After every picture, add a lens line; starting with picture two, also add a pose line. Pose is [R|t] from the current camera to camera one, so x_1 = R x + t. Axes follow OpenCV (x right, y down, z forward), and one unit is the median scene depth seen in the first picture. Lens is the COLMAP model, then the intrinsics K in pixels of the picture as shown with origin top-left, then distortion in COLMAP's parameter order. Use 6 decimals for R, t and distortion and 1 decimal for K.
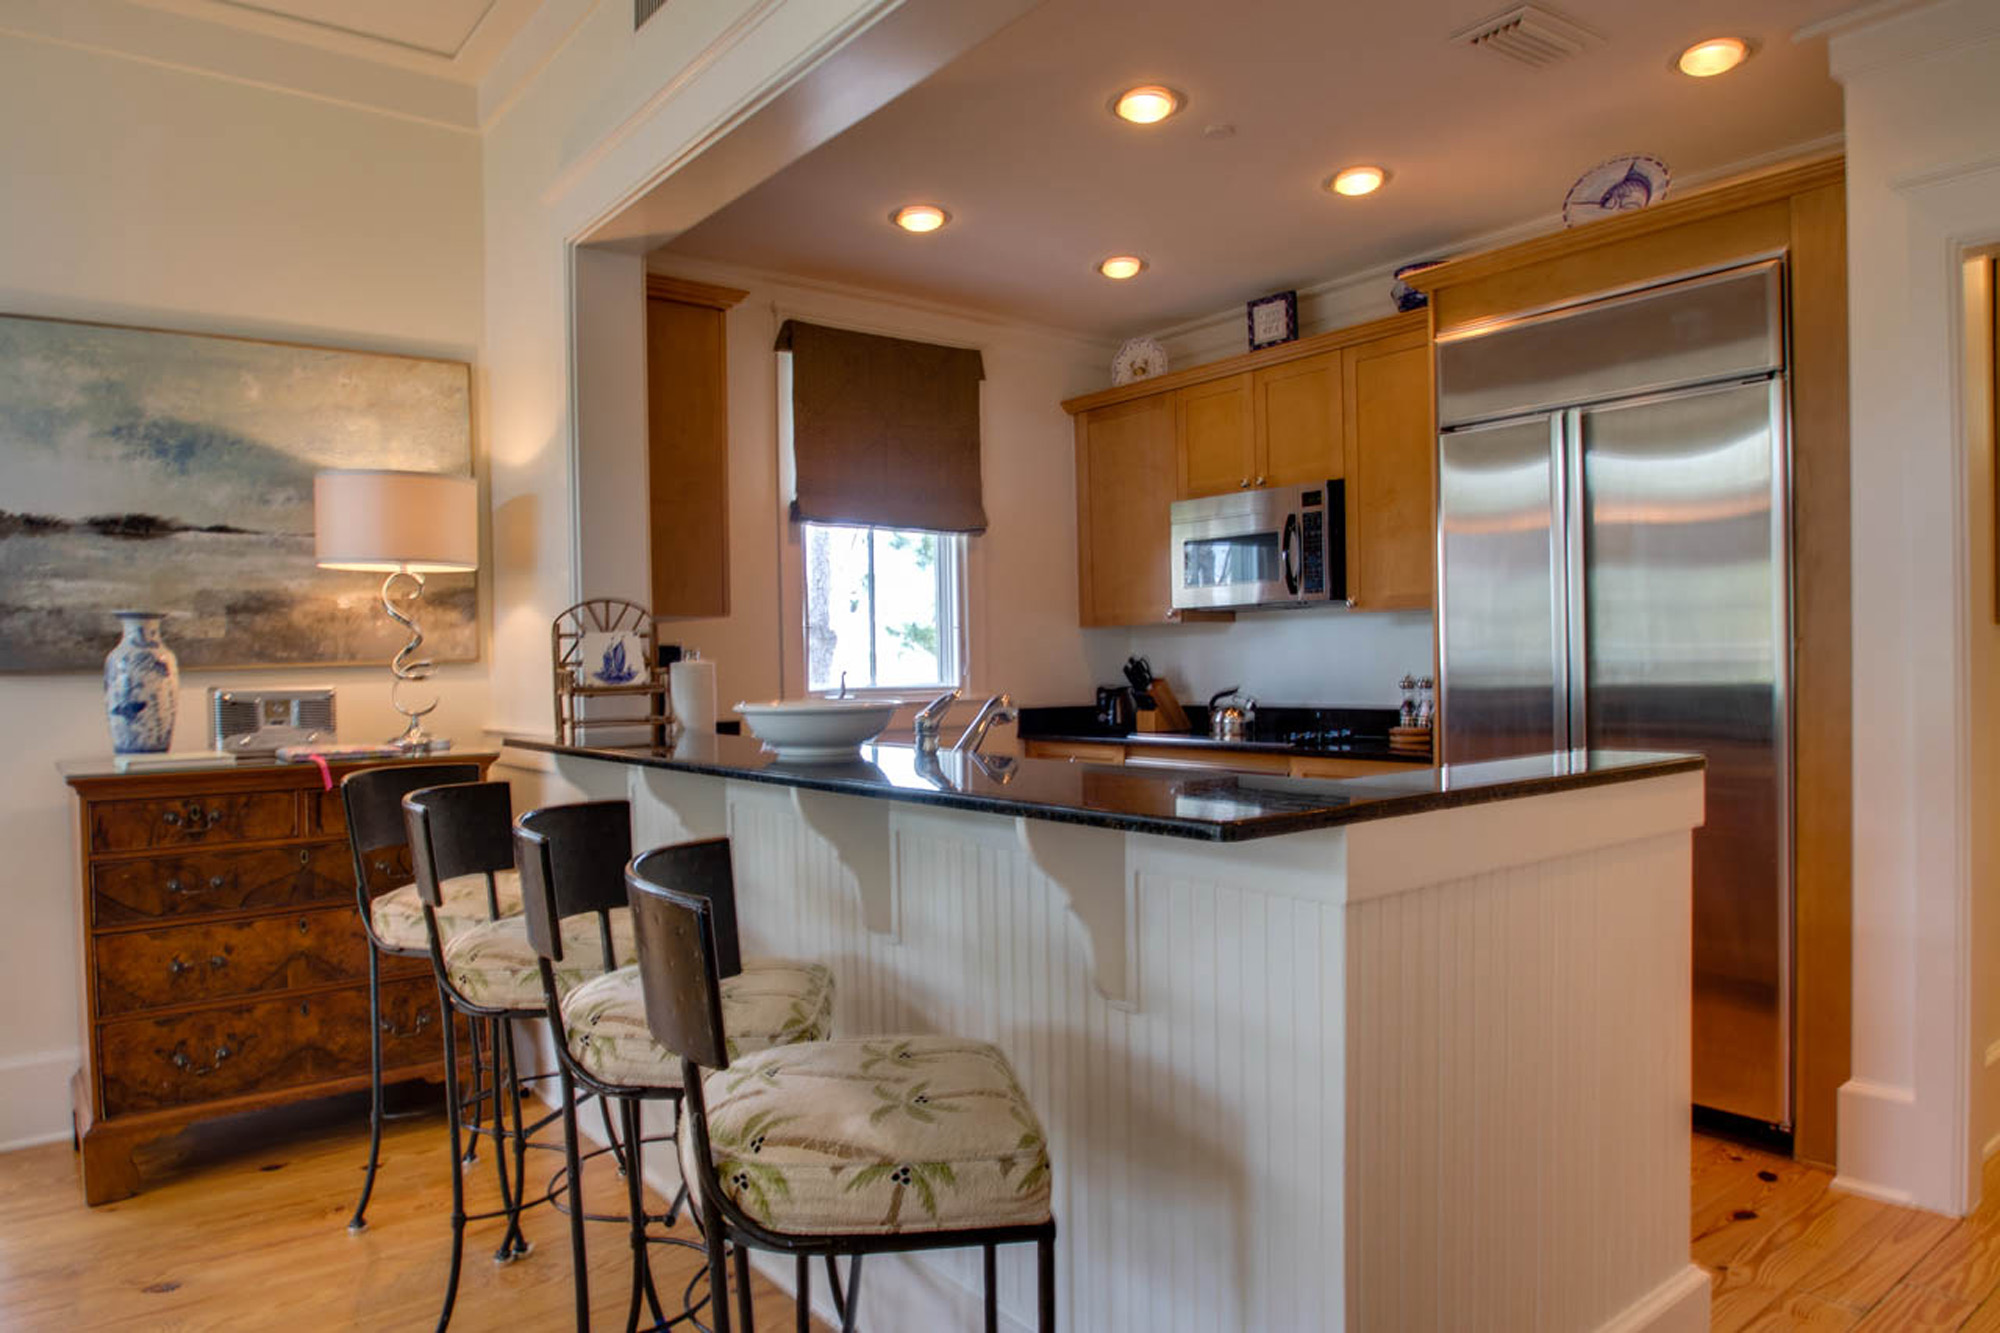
lens RADIAL K [[1274.0, 0, 1000.0], [0, 1274.0, 666.5], [0, 0, 1]] dist [-0.011135, 0.000342]
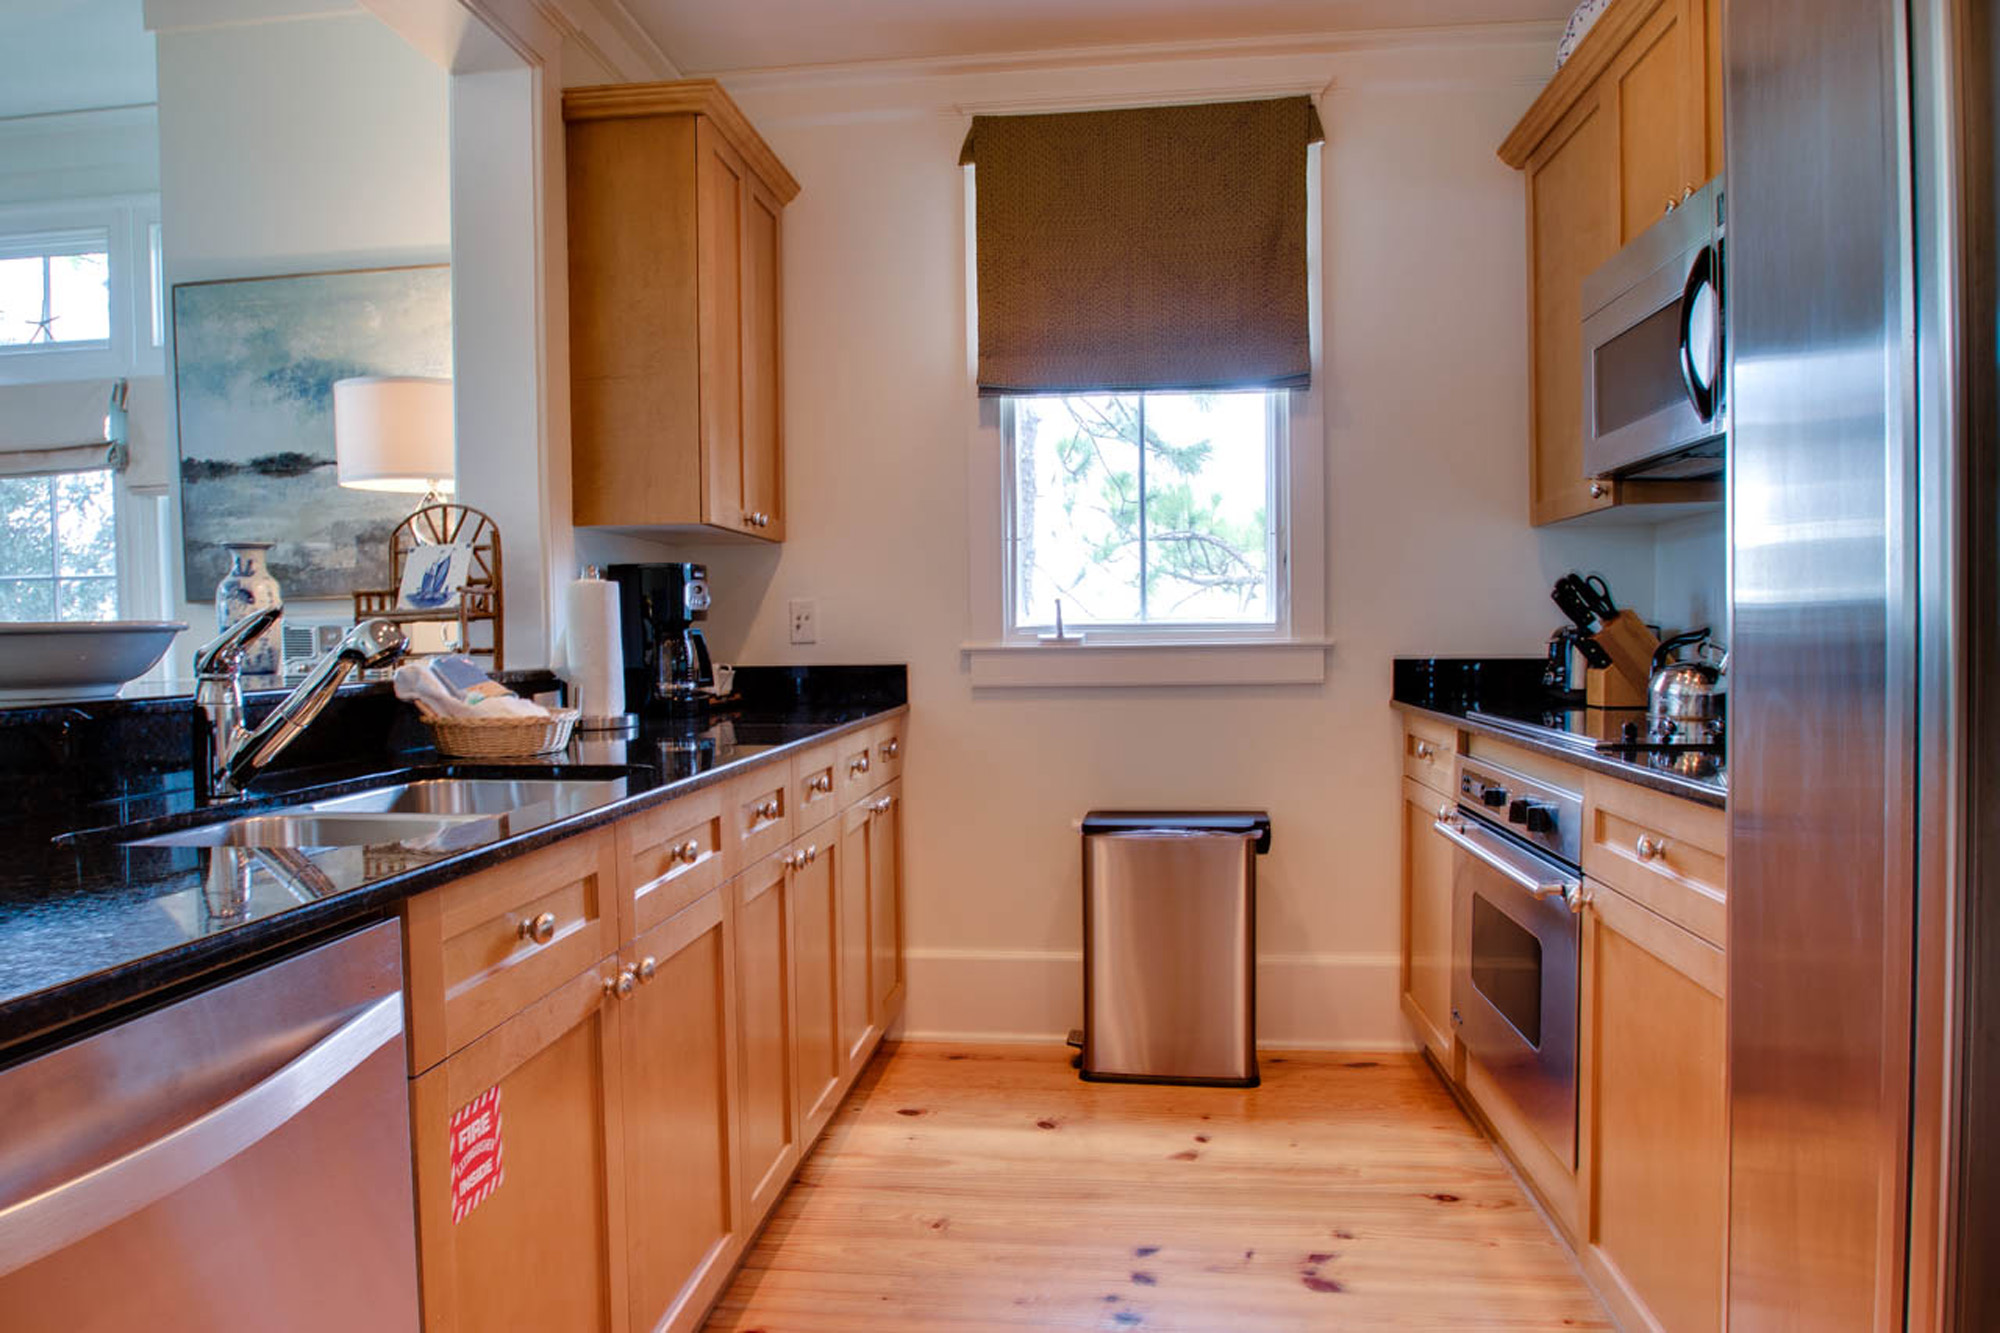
lens RADIAL K [[1274.0, 0, 1000.0], [0, 1274.0, 666.5], [0, 0, 1]] dist [-0.011135, 0.000342]
pose [[0.708871, 0.025866, -0.704864, 0.494333], [0.001041, 0.999288, 0.037718, 0.019521], [0.705338, -0.027471, 0.708339, 0.653391]]
